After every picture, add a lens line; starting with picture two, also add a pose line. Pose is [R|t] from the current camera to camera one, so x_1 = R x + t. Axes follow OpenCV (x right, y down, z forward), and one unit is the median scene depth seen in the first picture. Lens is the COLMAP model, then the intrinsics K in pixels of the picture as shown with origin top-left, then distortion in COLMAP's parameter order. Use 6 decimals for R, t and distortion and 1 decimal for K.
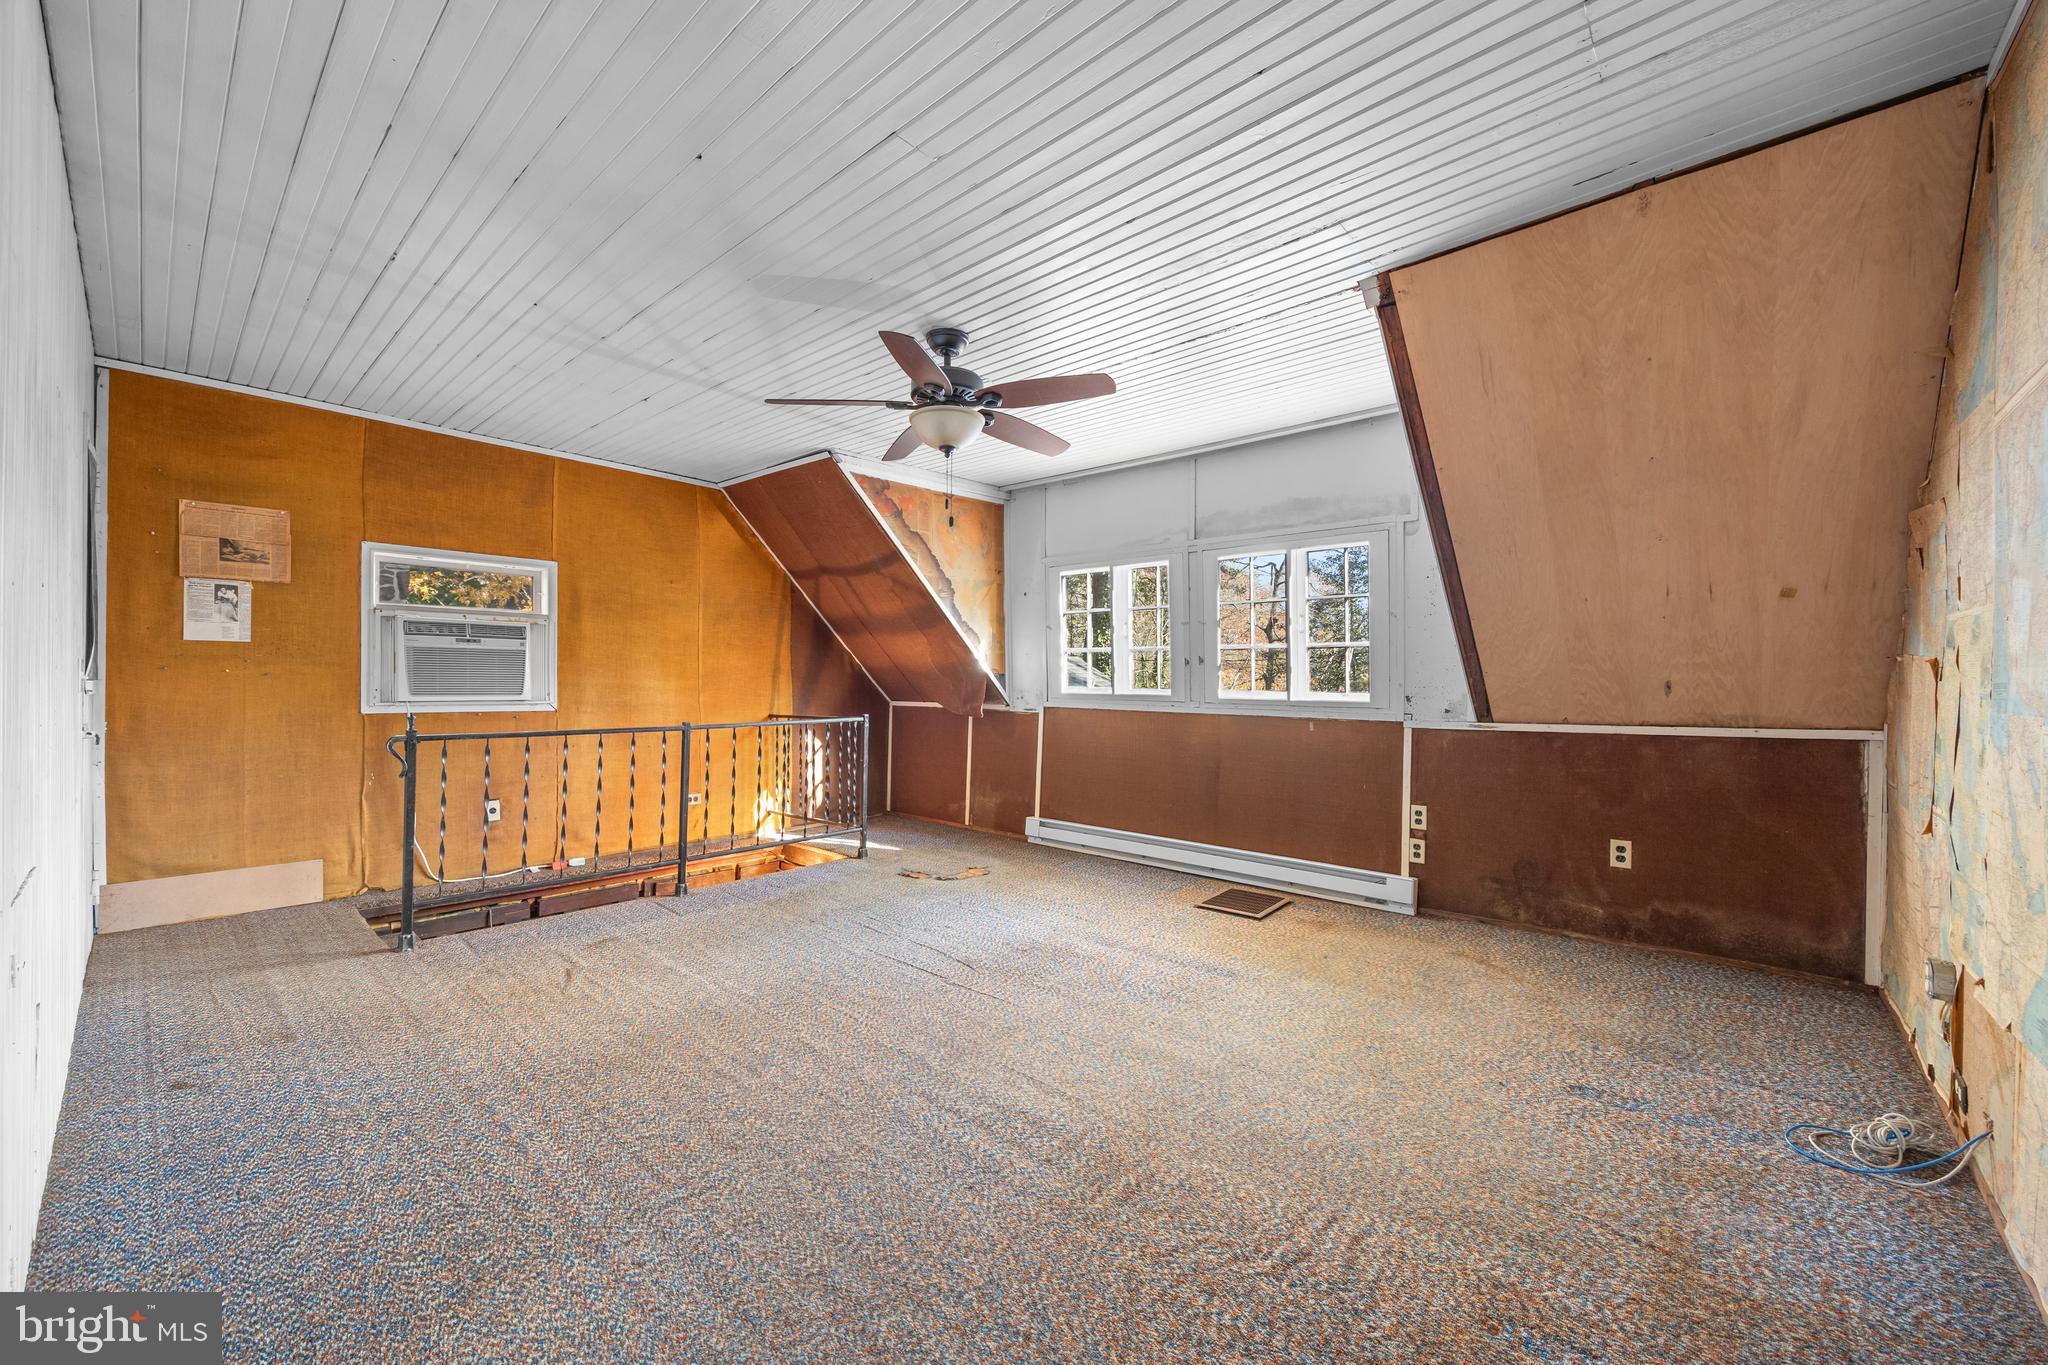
lens RADIAL K [[783.3, 0, 1011.6], [0, 783.3, 686.5], [0, 0, 1]] dist [-0.001476, 0.000309]
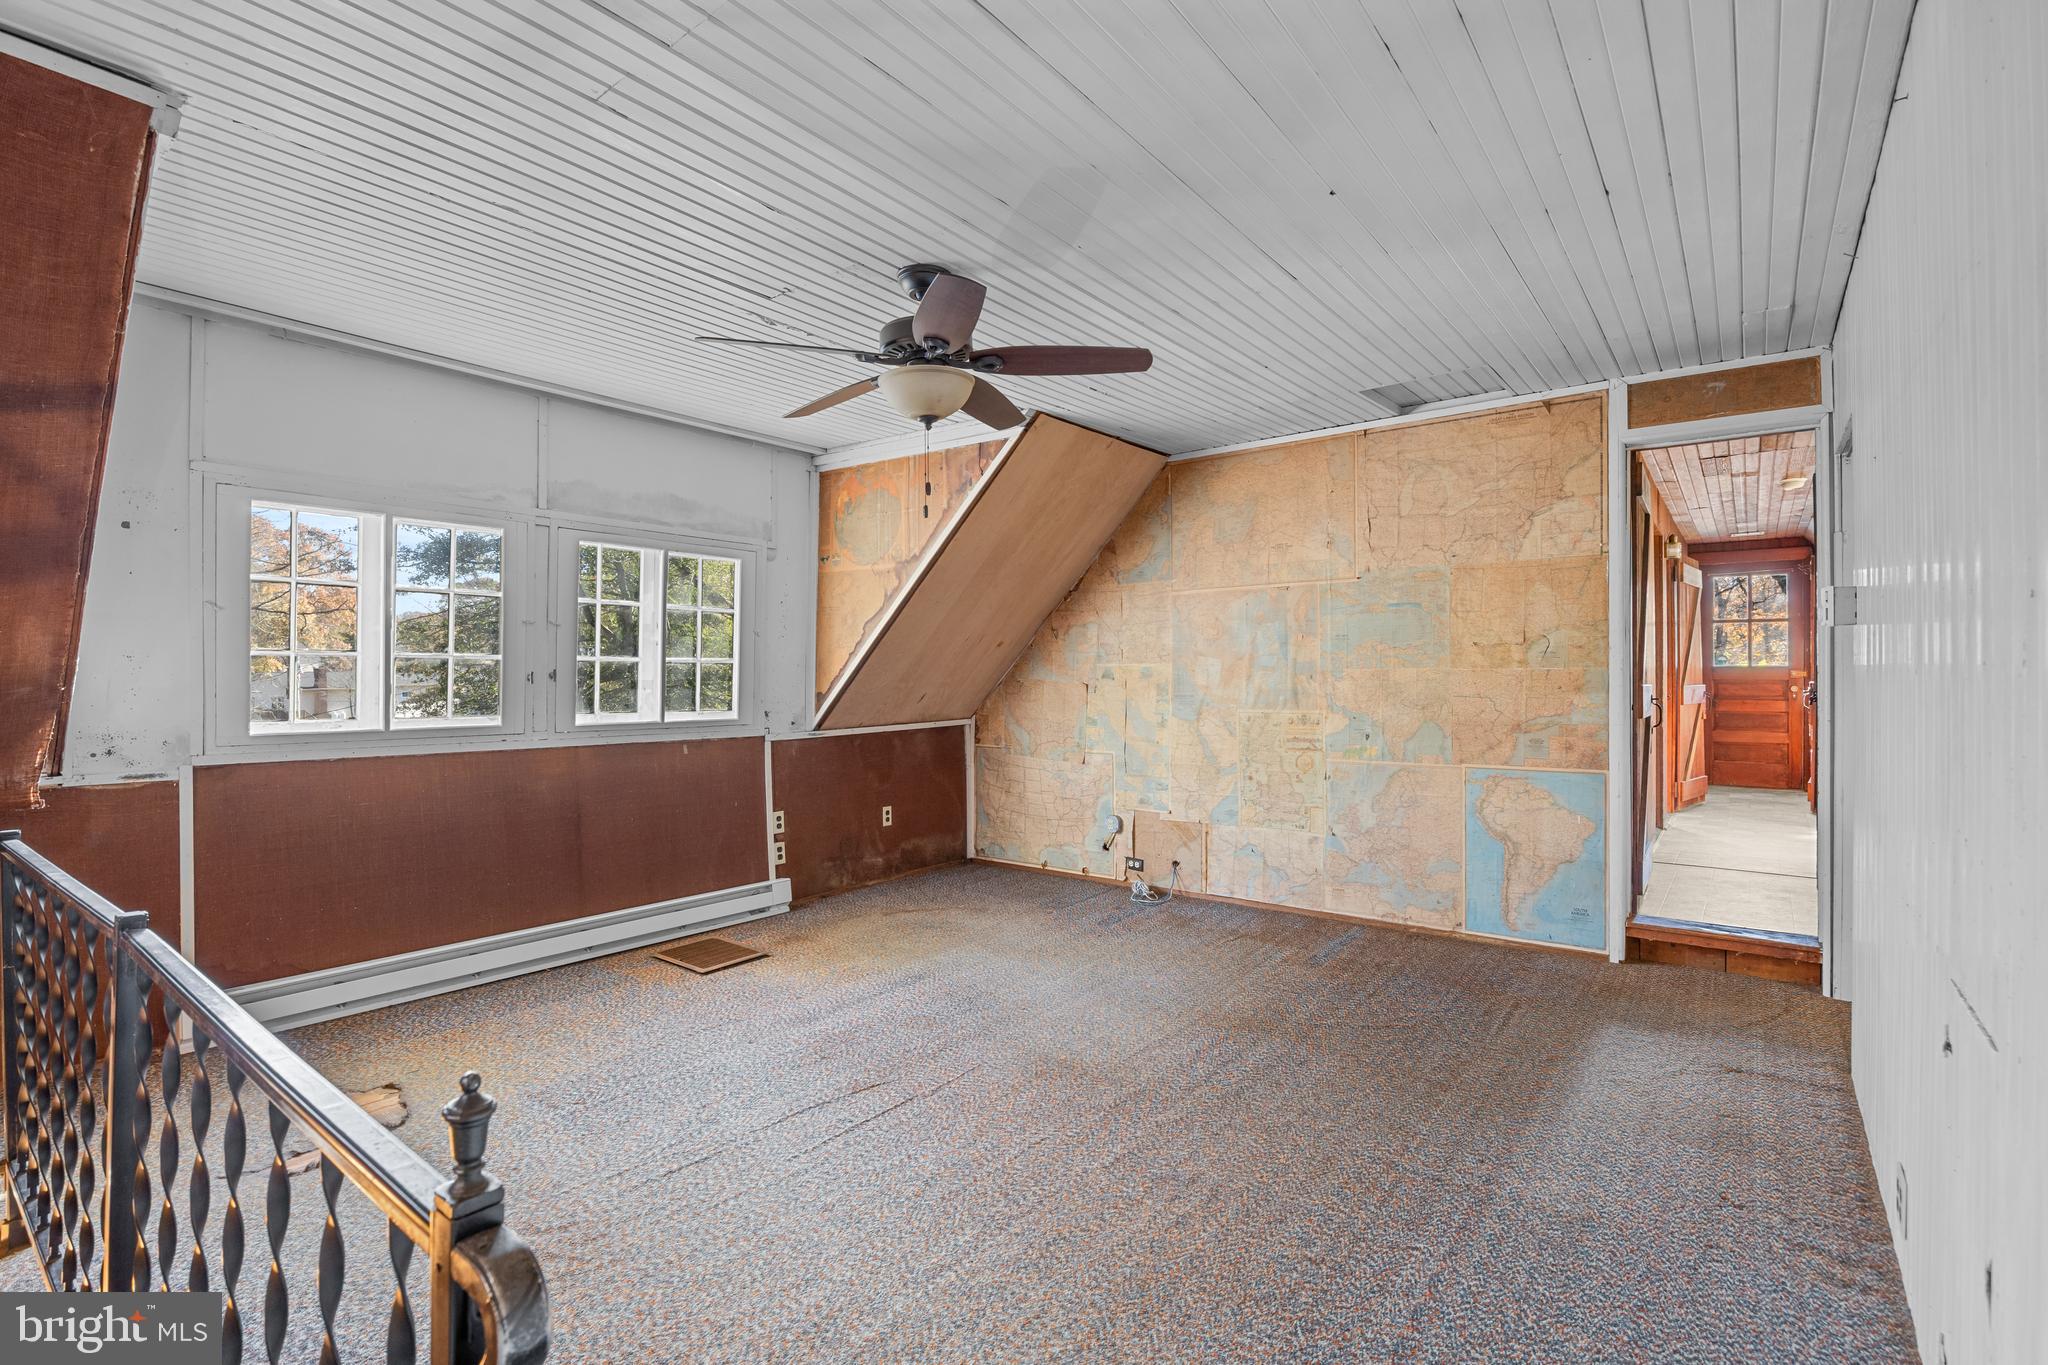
lens RADIAL K [[929.6, 0, 1017.5], [0, 929.6, 688.2], [0, 0, 1]] dist [-0.018073, -0.000371]
pose [[-0.060208, -0.014389, 0.998082, -0.752828], [0.015351, 0.999764, 0.015339, -0.032441], [-0.998068, 0.016245, -0.059973, 0.714672]]
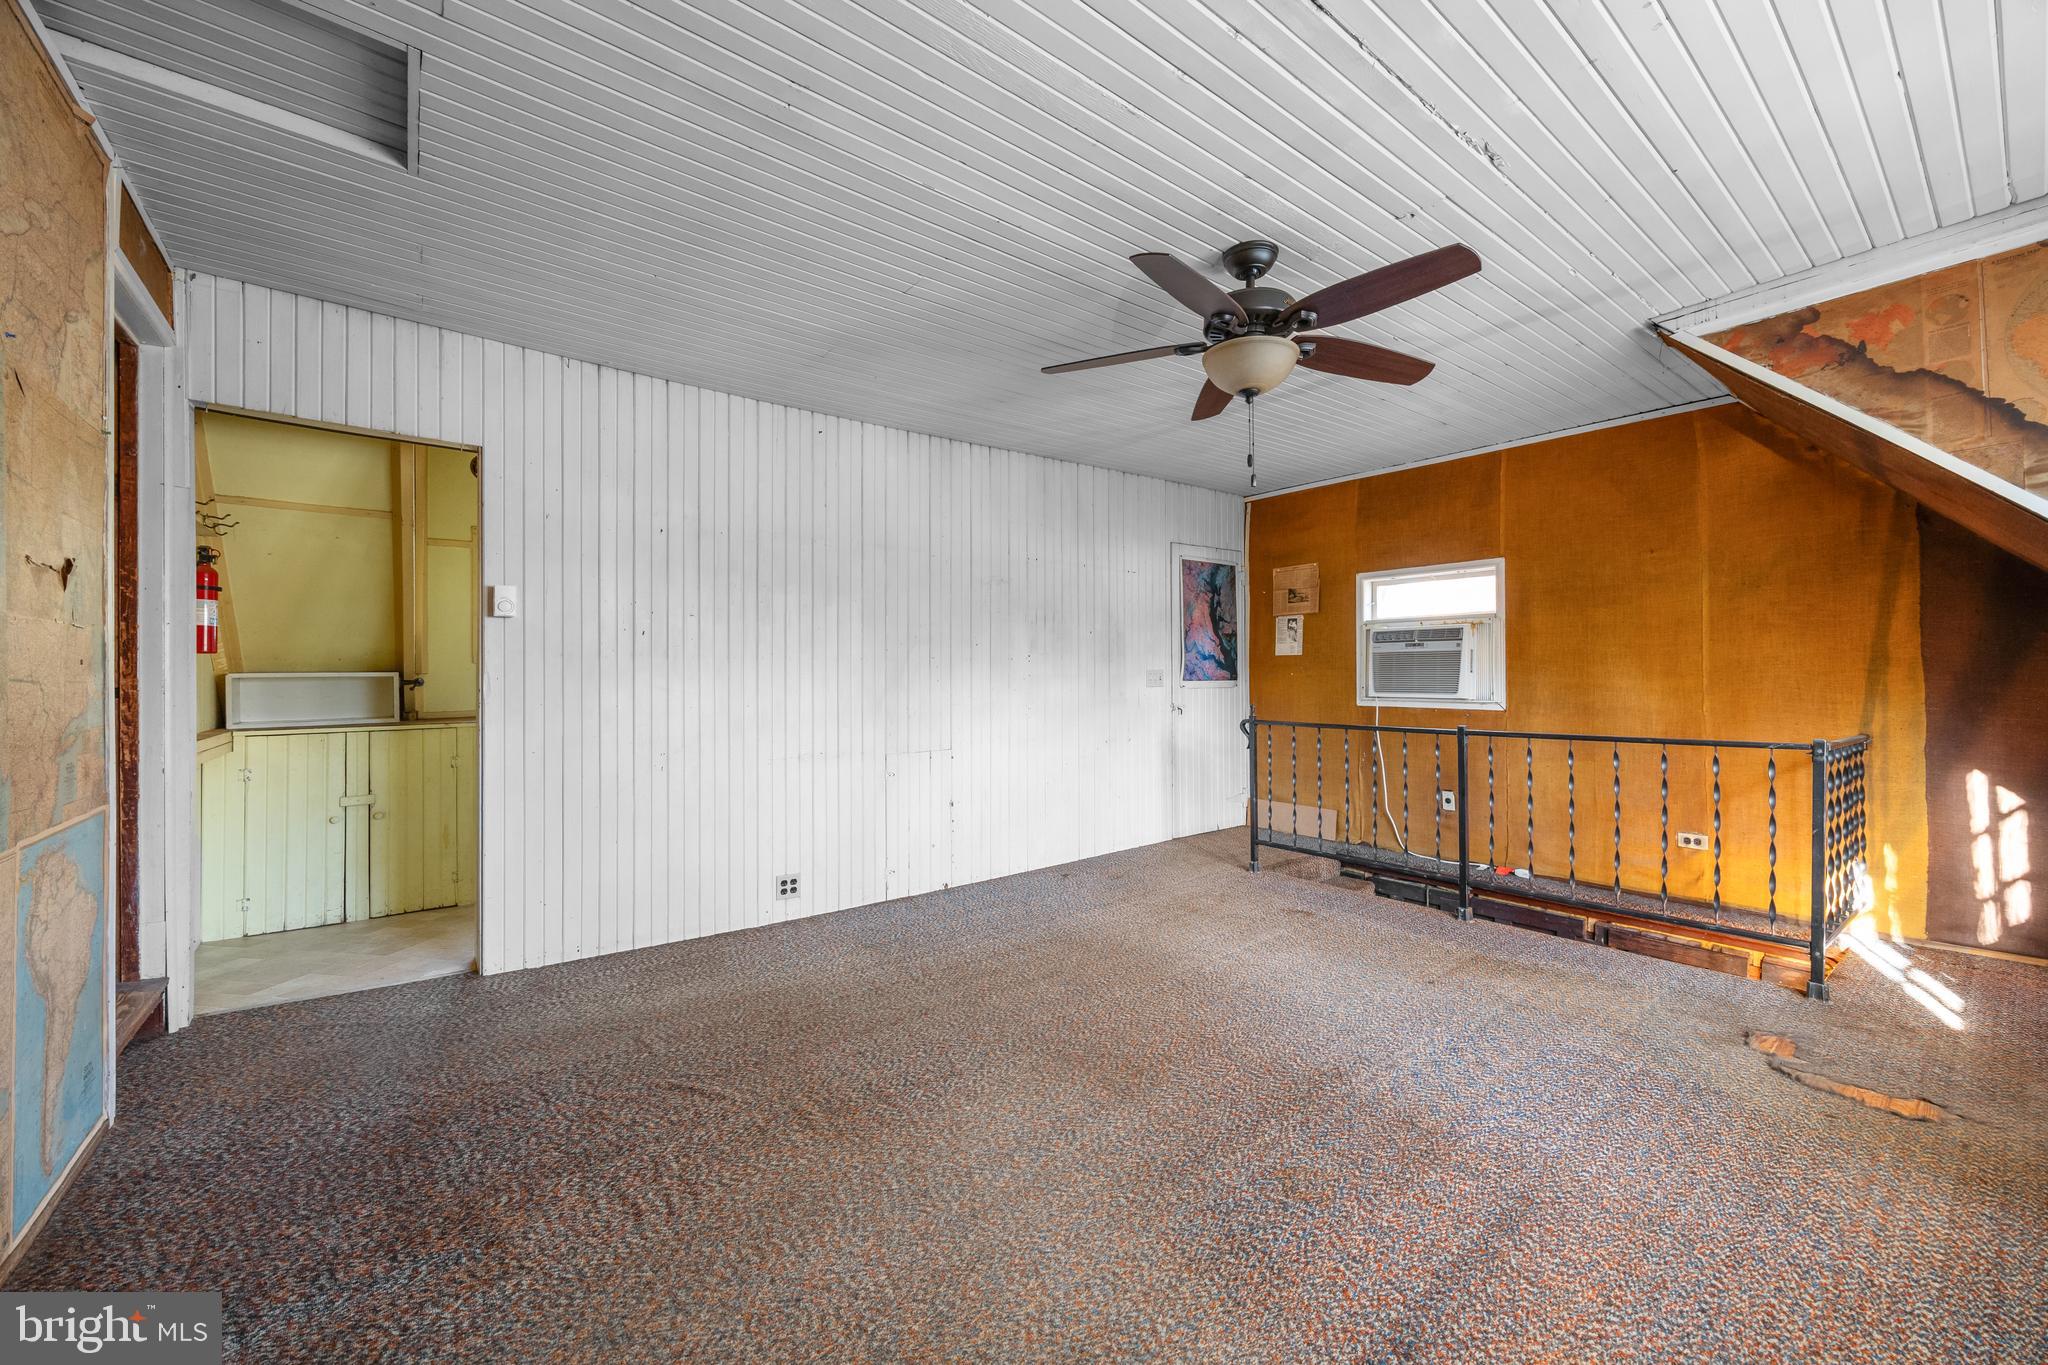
lens RADIAL K [[783.3, 0, 1016.3], [0, 783.3, 660.2], [0, 0, 1]] dist [-0.001476, 0.000309]
pose [[-0.171986, -0.029030, -0.984672, 0.556781], [-0.006179, 0.999578, -0.028390, -0.000265], [0.985080, 0.001201, -0.172093, 0.666186]]
